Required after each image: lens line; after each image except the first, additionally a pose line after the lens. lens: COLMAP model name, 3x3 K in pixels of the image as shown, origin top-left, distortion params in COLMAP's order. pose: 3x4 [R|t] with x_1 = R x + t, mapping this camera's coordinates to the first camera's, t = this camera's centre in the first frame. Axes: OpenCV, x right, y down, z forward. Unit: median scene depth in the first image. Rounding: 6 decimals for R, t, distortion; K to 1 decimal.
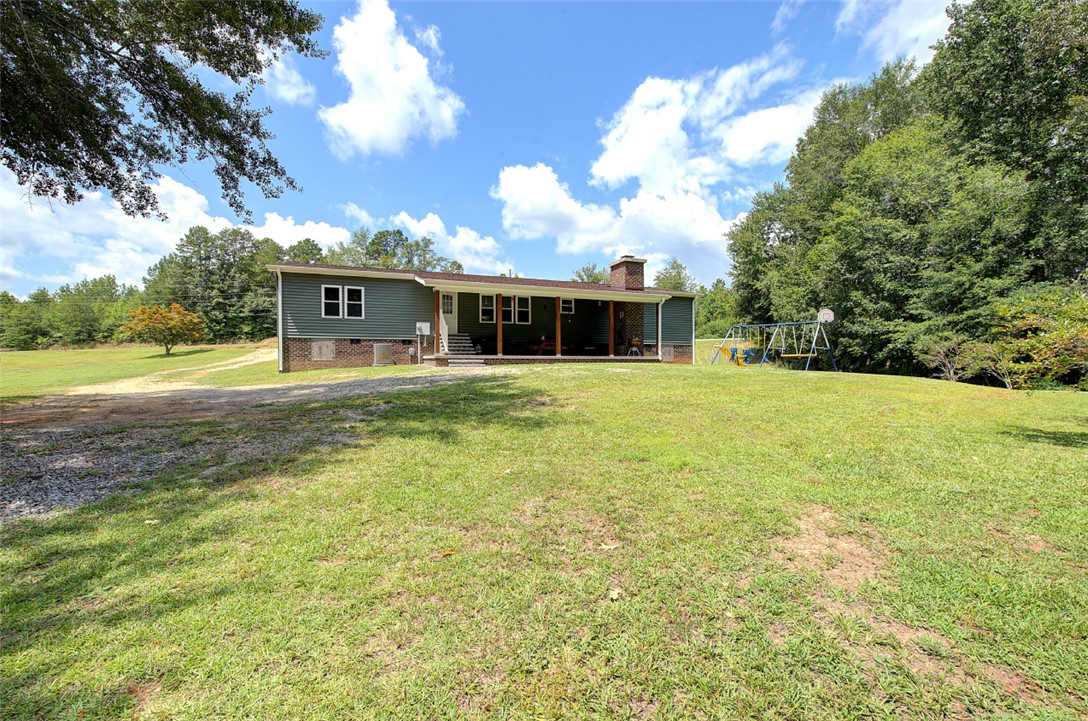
lens RADIAL K [[467.0, 0, 545.1], [0, 467.0, 358.8], [0, 0, 1]] dist [0.003751, 0.000528]
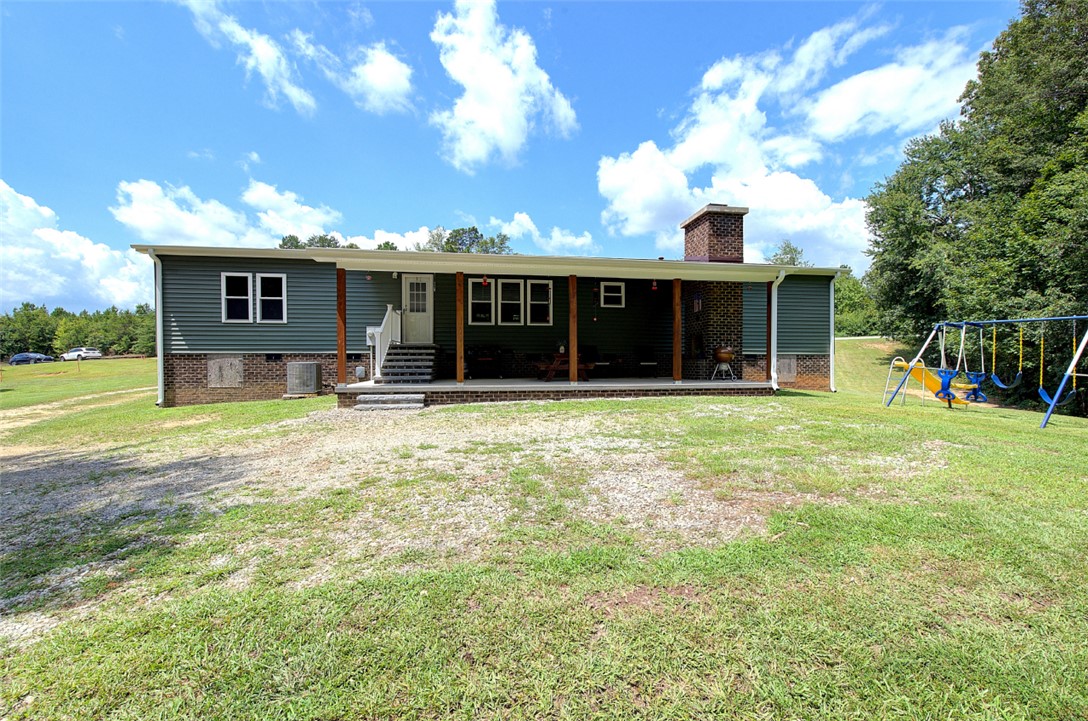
lens RADIAL K [[467.0, 0, 544.9], [0, 467.0, 365.0], [0, 0, 1]] dist [0.003751, 0.000528]
pose [[0.979388, -0.001733, -0.201979, 0.084065], [0.004629, 0.999893, 0.013867, -0.028835], [0.201934, -0.014516, 0.979292, 0.367982]]
